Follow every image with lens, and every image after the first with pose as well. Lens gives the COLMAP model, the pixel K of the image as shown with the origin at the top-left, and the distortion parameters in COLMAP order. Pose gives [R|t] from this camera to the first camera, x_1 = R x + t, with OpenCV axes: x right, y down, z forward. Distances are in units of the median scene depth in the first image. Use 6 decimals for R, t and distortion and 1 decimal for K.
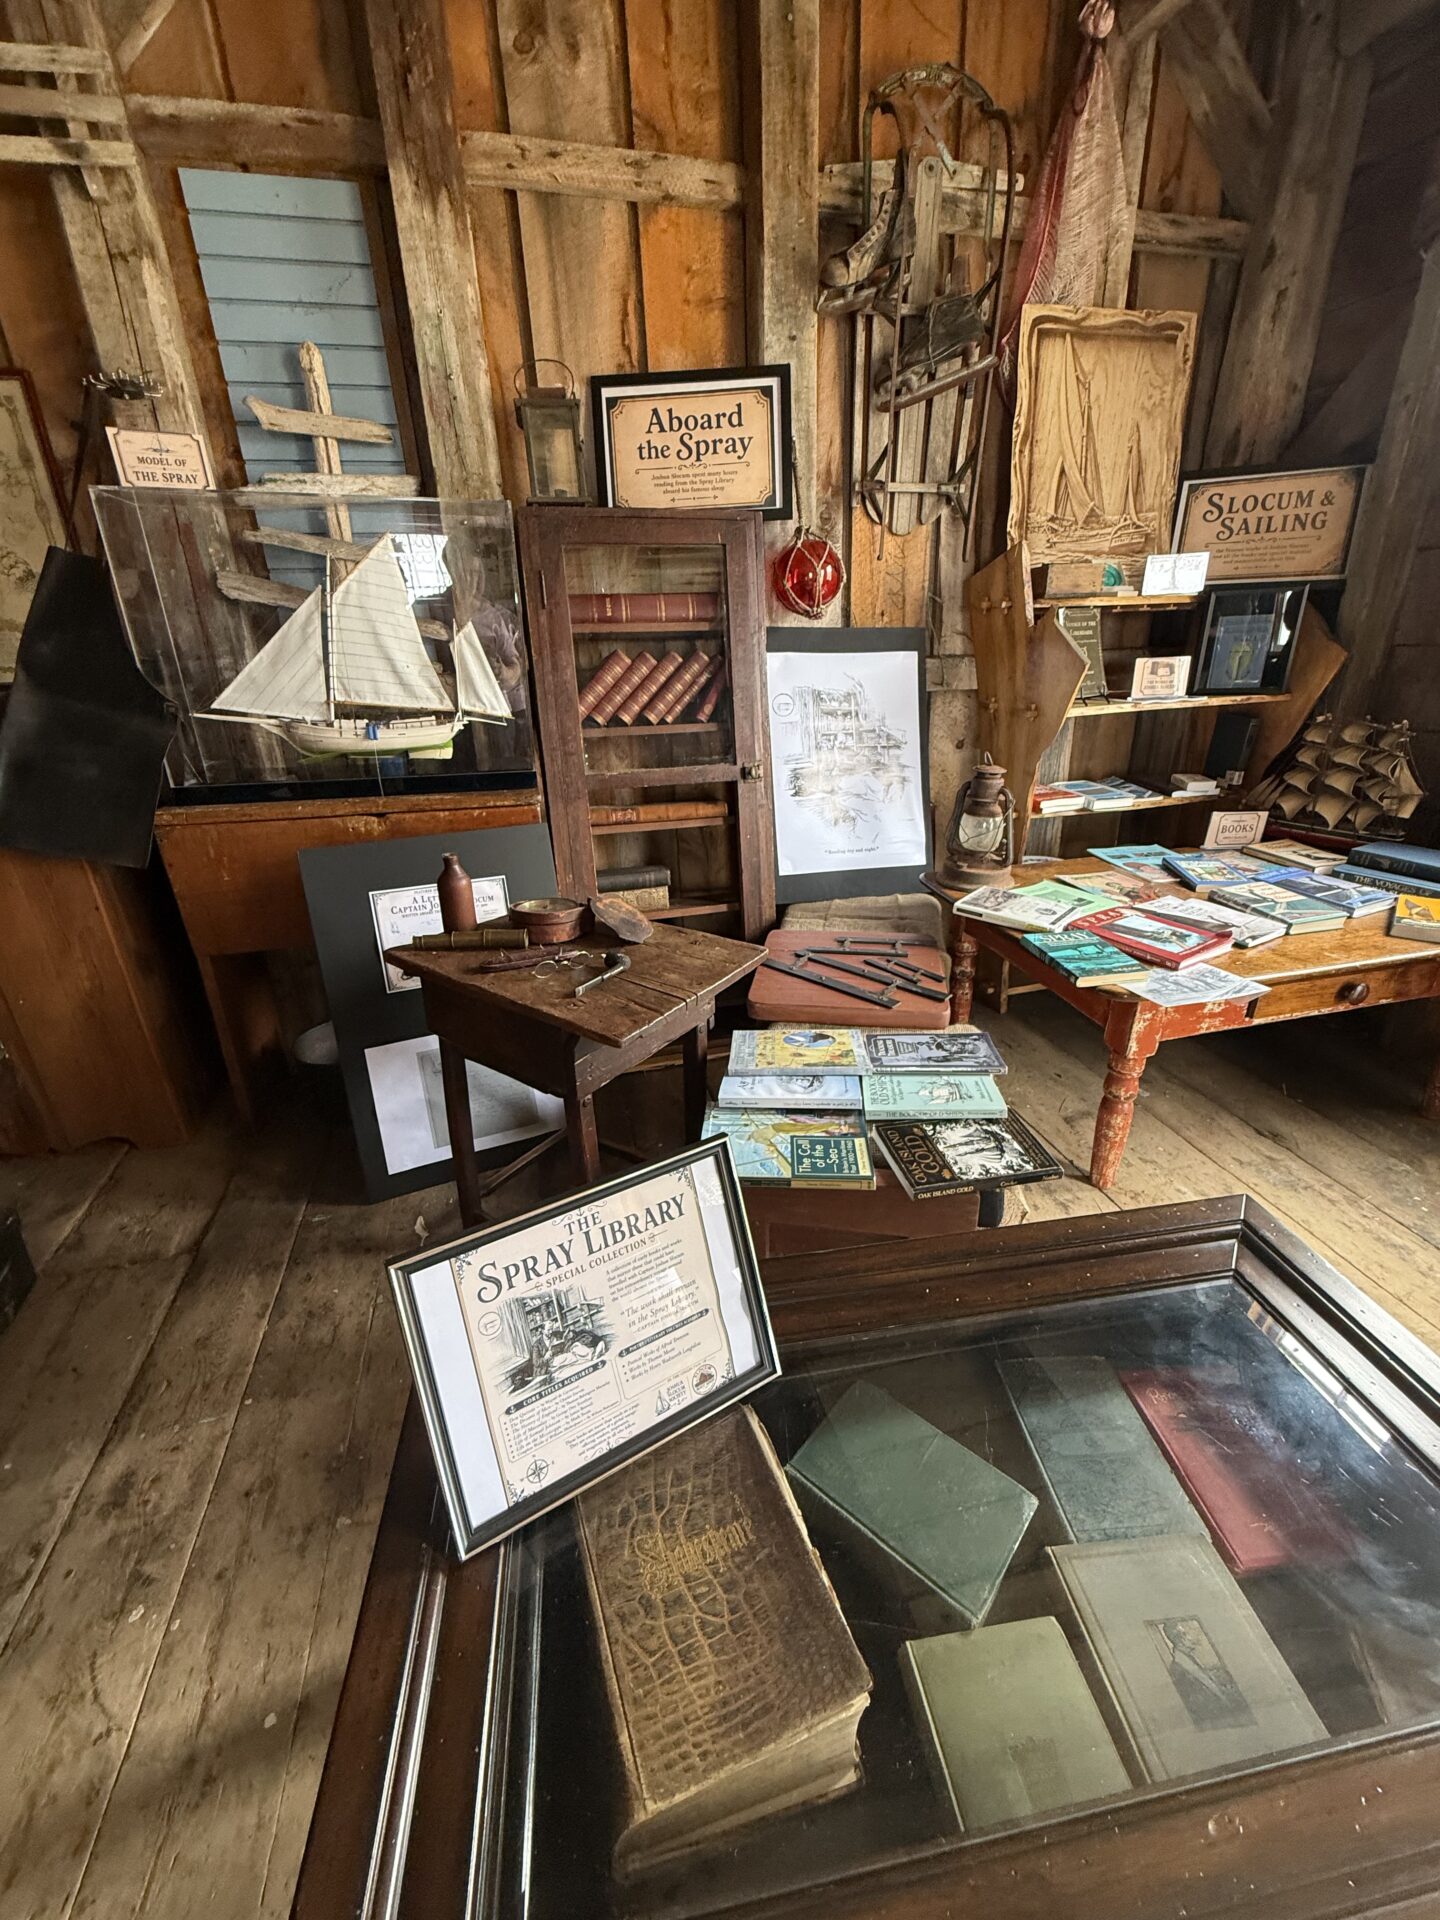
lens RADIAL K [[771.0, 0, 720.0], [0, 771.0, 960.0], [0, 0, 1]] dist [0.007706, 0.000674]
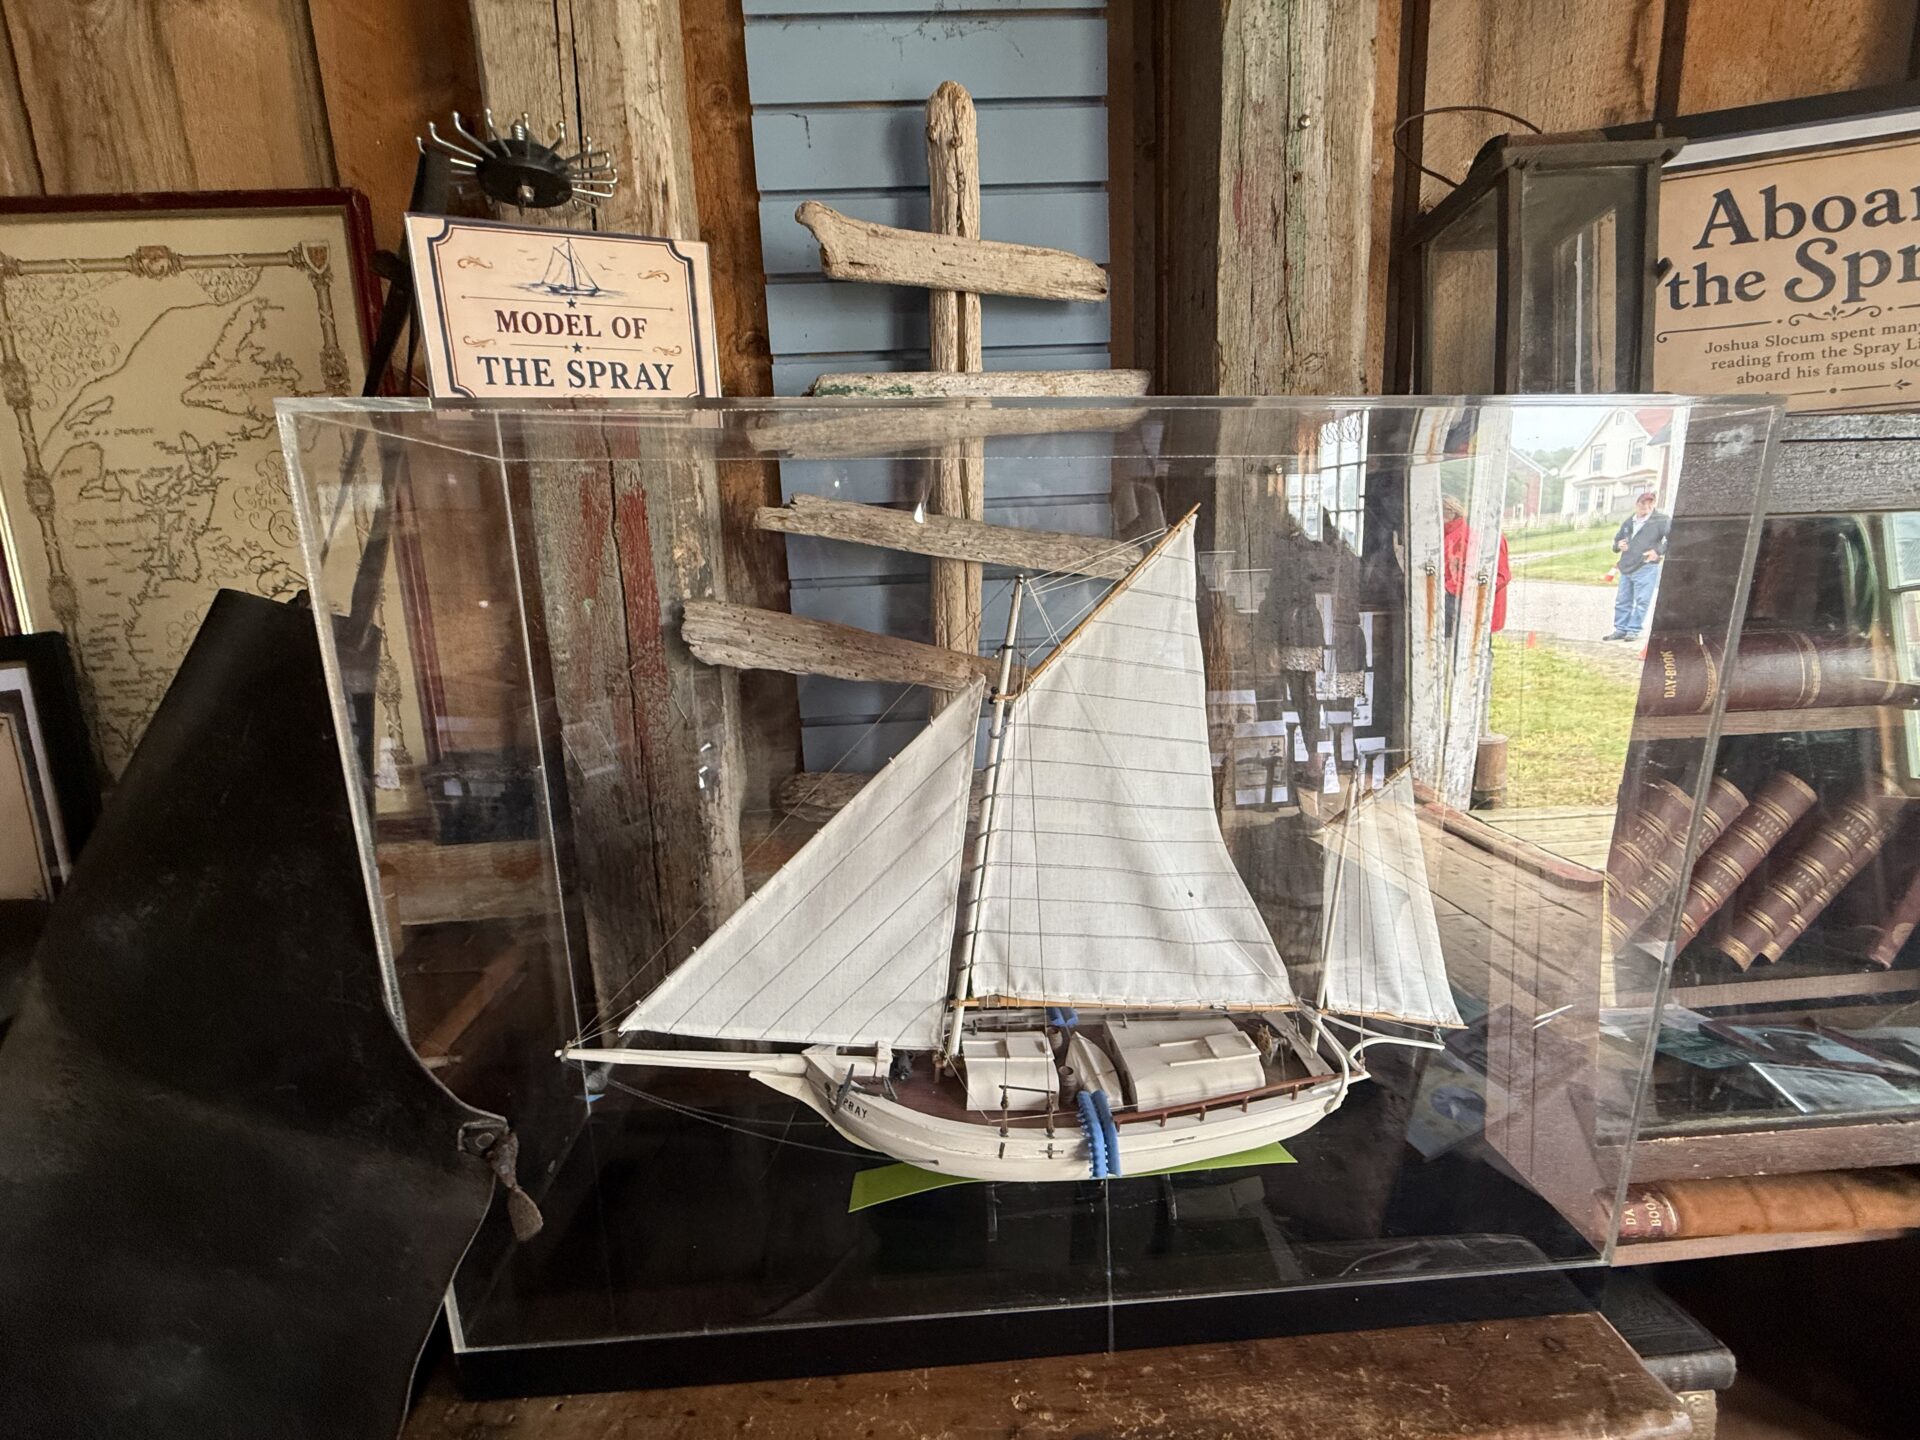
lens RADIAL K [[771.0, 0, 960.0], [0, 771.0, 720.0], [0, 0, 1]] dist [0.007706, 0.000674]
pose [[0.983783, 0.032772, -0.176342, -0.432320], [-0.062523, 0.984158, -0.165903, -0.380745], [0.168111, 0.174238, 0.970247, 0.640479]]
